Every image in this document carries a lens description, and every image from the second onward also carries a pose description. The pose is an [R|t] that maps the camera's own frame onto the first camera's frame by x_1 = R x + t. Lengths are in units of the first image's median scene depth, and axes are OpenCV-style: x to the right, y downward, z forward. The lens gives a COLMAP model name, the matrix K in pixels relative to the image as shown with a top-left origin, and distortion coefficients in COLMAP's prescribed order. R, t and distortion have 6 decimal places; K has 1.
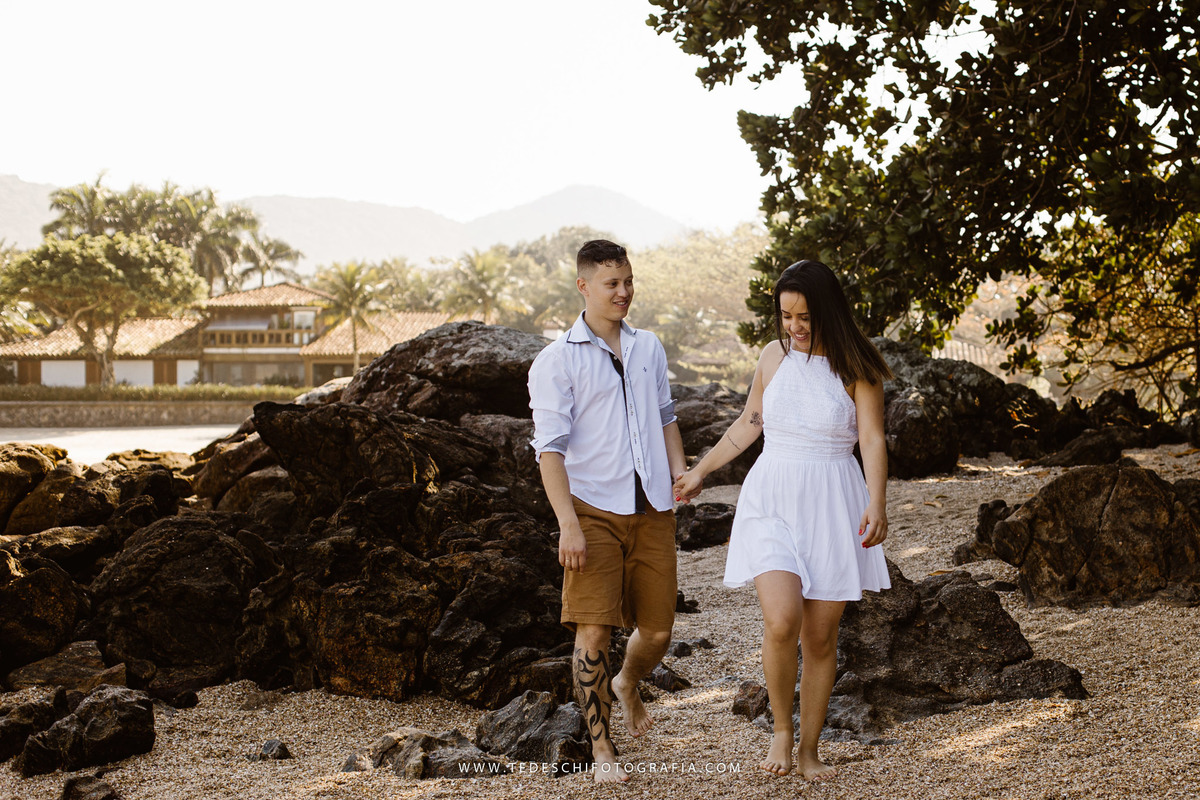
lens RADIAL K [[2076.3, 0, 600.0], [0, 2076.3, 400.0], [0, 0, 1]] dist [-0.110576, 0.087690]
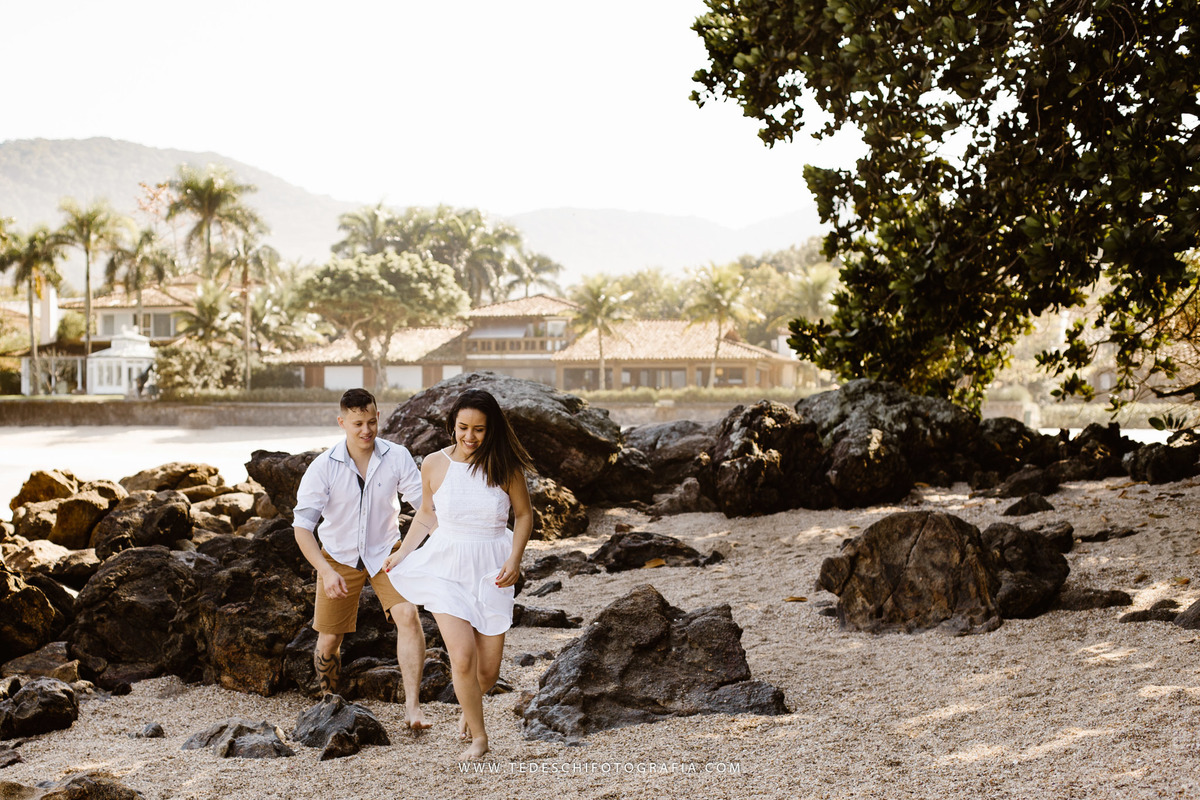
lens RADIAL K [[2076.3, 0, 600.0], [0, 2076.3, 400.0], [0, 0, 1]] dist [-0.110576, 0.087690]
pose [[0.974533, 0.000879, -0.224244, 0.213026], [0.003083, 0.999845, 0.017316, -0.033242], [0.224224, -0.017567, 0.974379, -0.114111]]
